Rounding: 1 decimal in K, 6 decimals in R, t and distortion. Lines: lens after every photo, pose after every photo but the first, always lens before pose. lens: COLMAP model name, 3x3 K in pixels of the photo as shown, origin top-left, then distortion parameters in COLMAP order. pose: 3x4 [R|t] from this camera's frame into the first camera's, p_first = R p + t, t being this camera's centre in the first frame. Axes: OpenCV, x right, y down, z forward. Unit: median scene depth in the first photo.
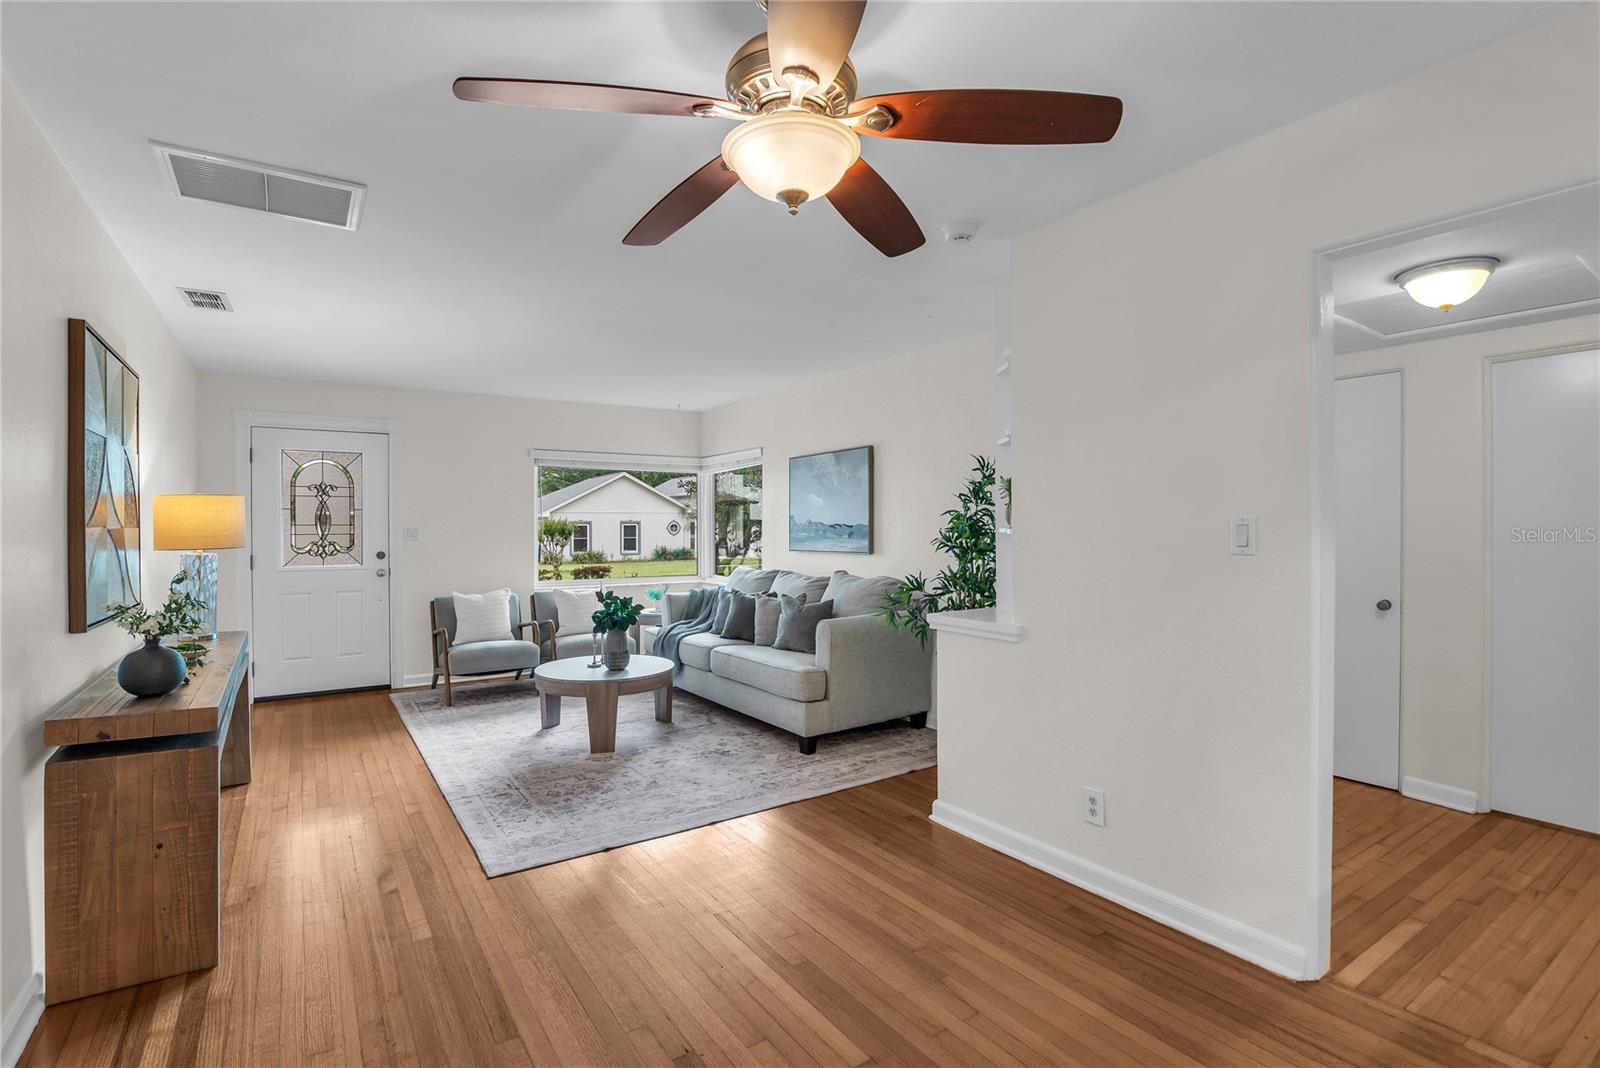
lens RADIAL K [[750.9, 0, 798.0], [0, 750.9, 524.9], [0, 0, 1]] dist [-0.023697, 0.000584]
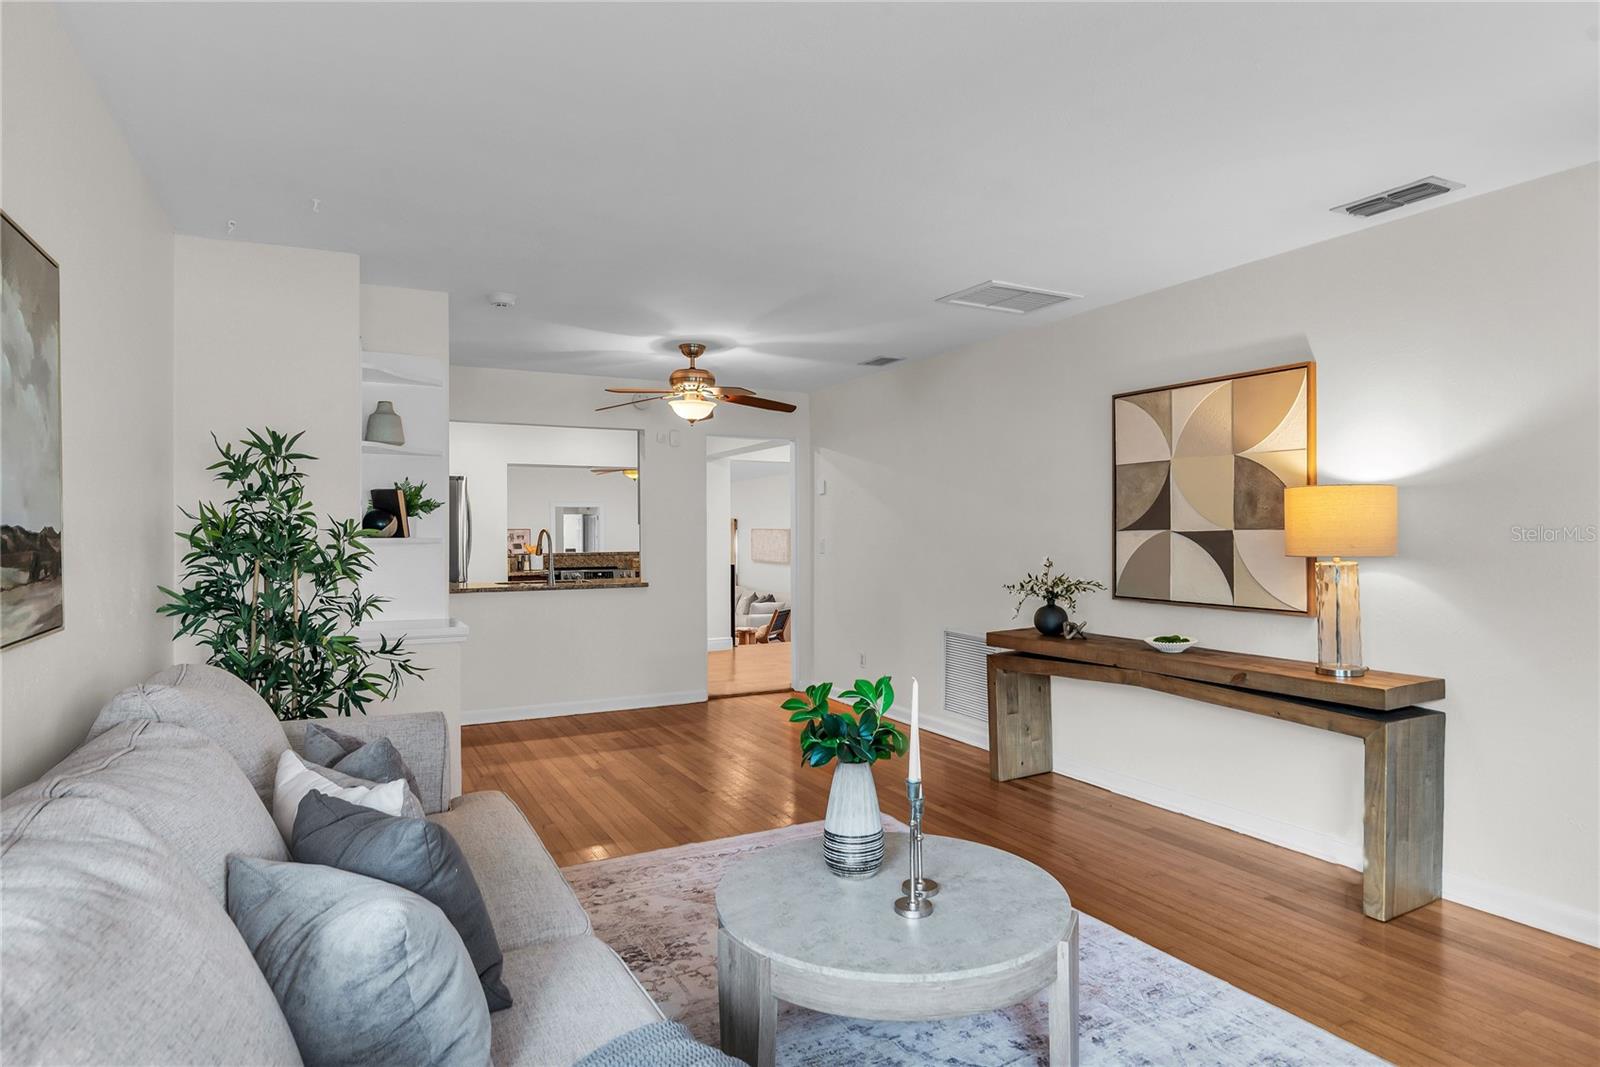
lens RADIAL K [[889.0, 0, 800.0], [0, 889.0, 533.1], [0, 0, 1]] dist [-0.021381, 0.000664]
pose [[-0.994447, 0.009510, 0.104811, -0.285659], [0.009065, 0.999948, -0.004718, 0.005493], [-0.104850, -0.003742, -0.994481, 1.608916]]
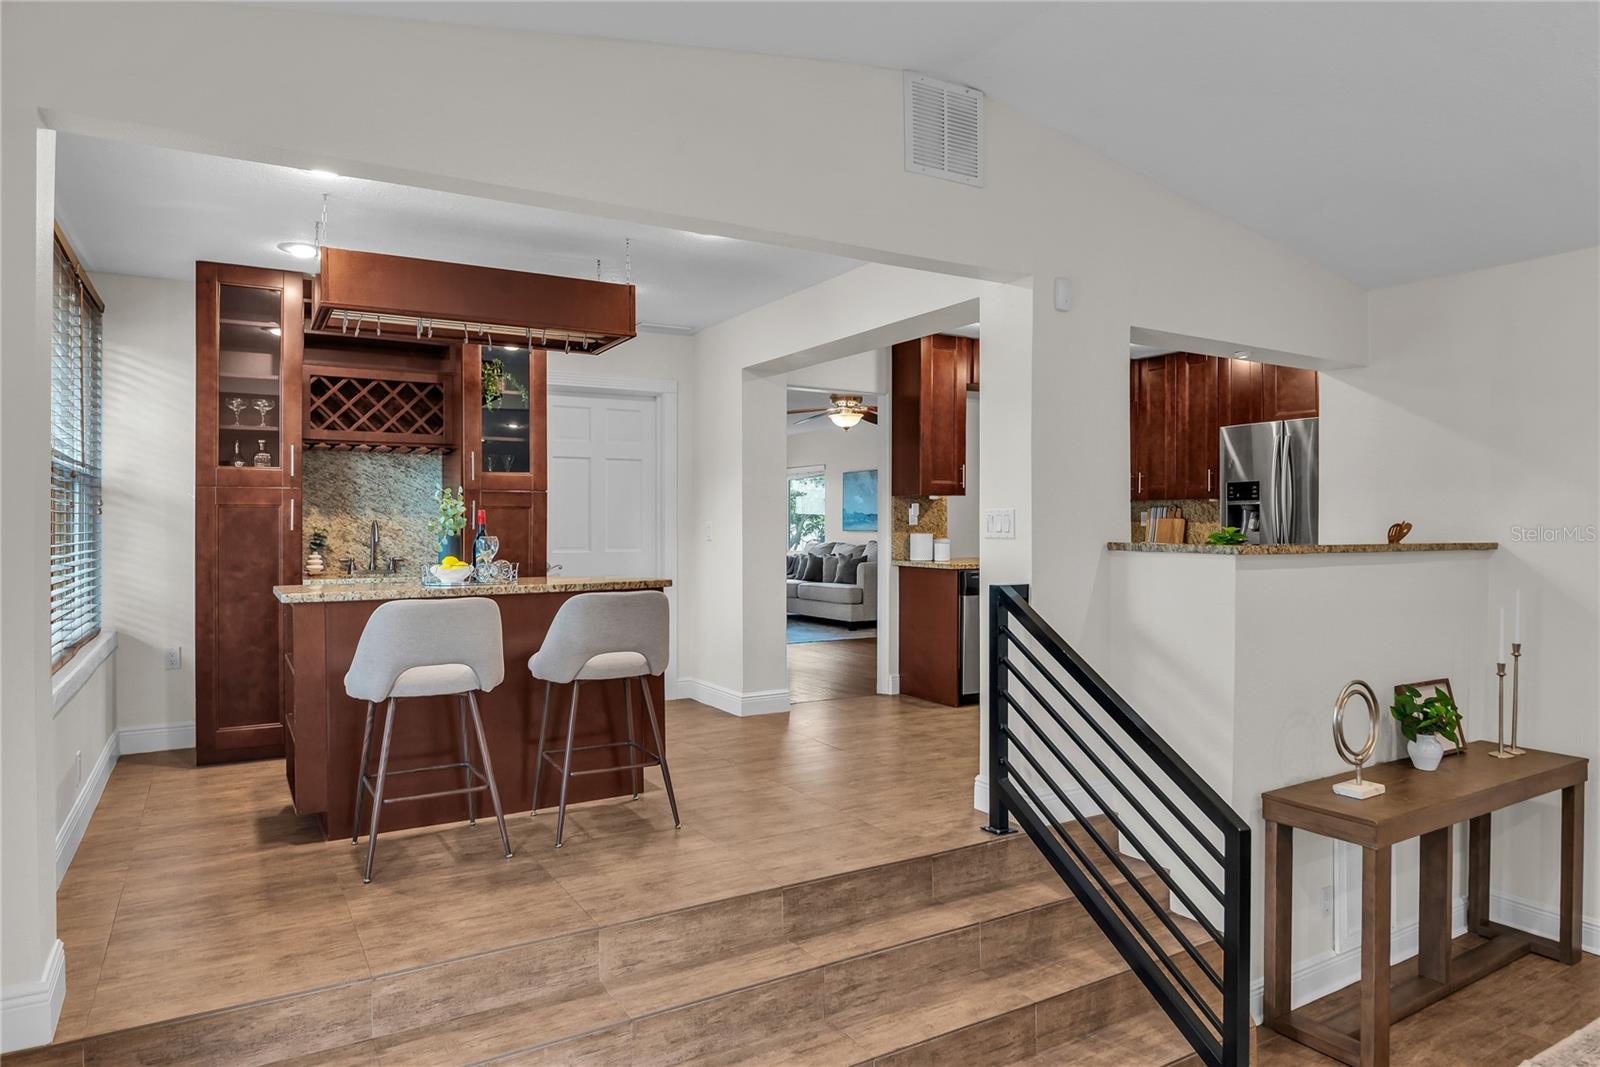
lens RADIAL K [[973.7, 0, 796.5], [0, 973.7, 524.1], [0, 0, 1]] dist [-0.023305, 0.001494]
pose [[0.998564, 0.004420, -0.053389, 0.001807], [-0.004357, 0.999990, 0.001288, 0.024673], [0.053394, -0.001054, 0.998573, -1.523813]]
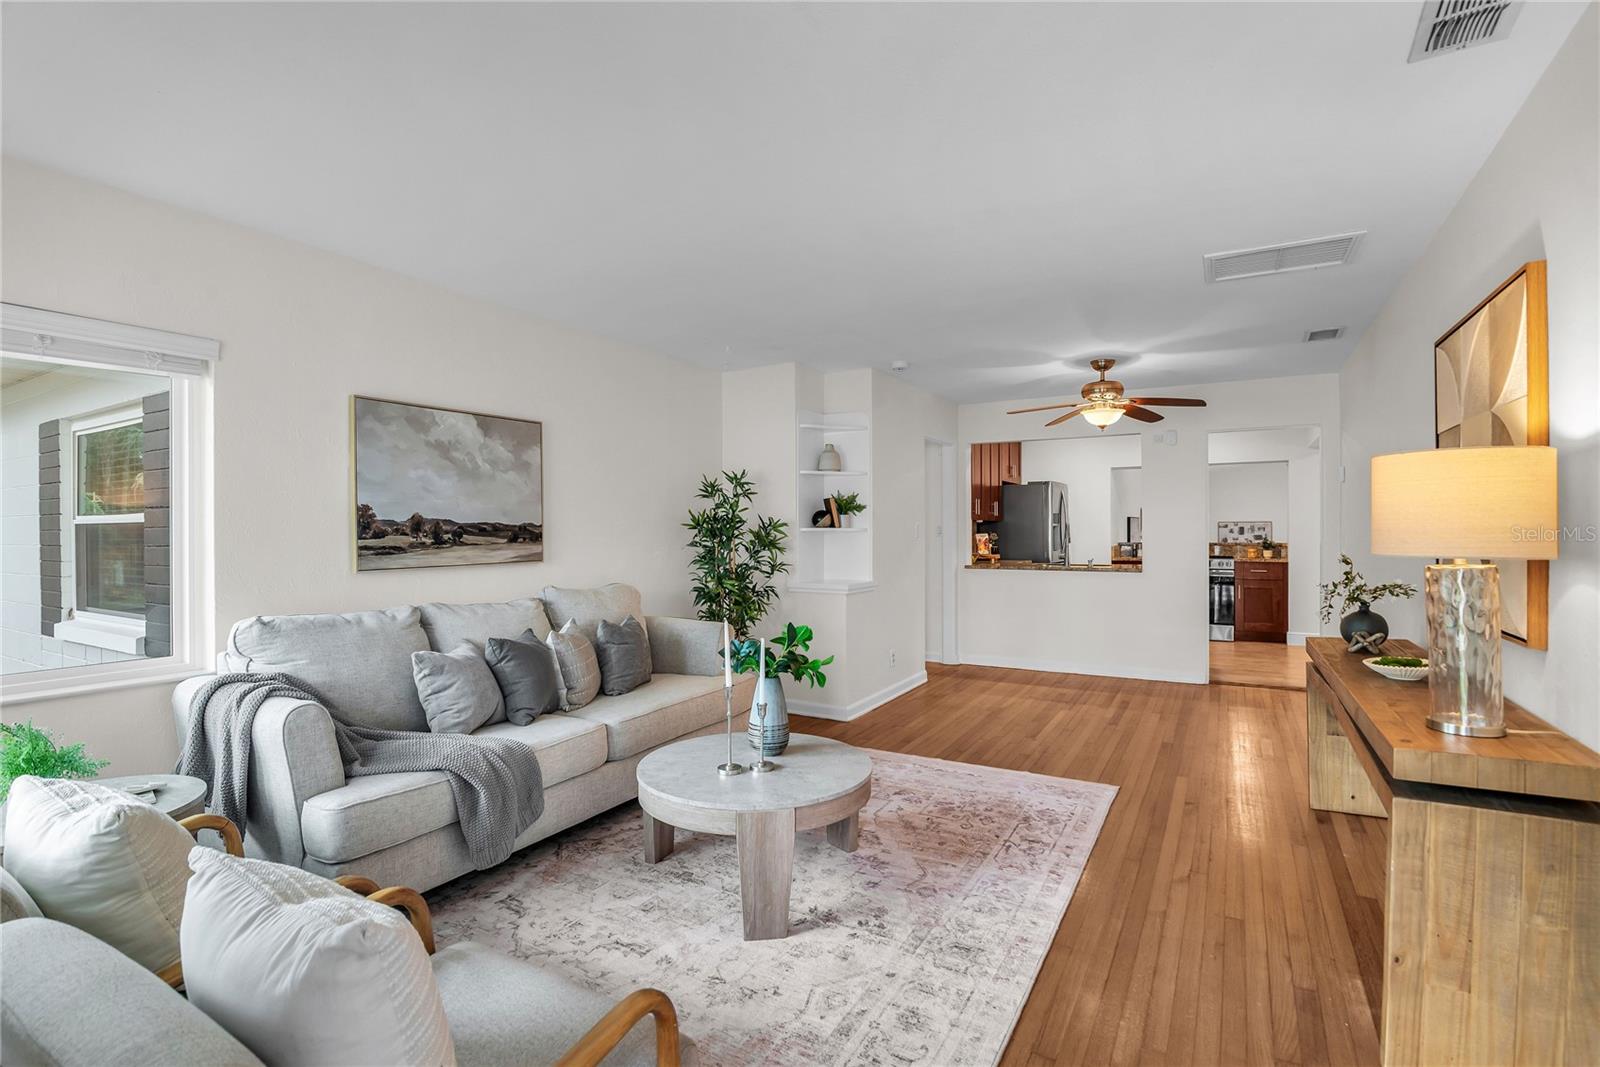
lens RADIAL K [[746.5, 0, 802.7], [0, 746.5, 536.0], [0, 0, 1]] dist [-0.024283, 0.000501]
pose [[-0.440673, -0.002299, 0.897665, -0.869952], [0.001664, 0.999993, 0.003378, 0.011458], [-0.897666, 0.002982, -0.440666, 1.342548]]
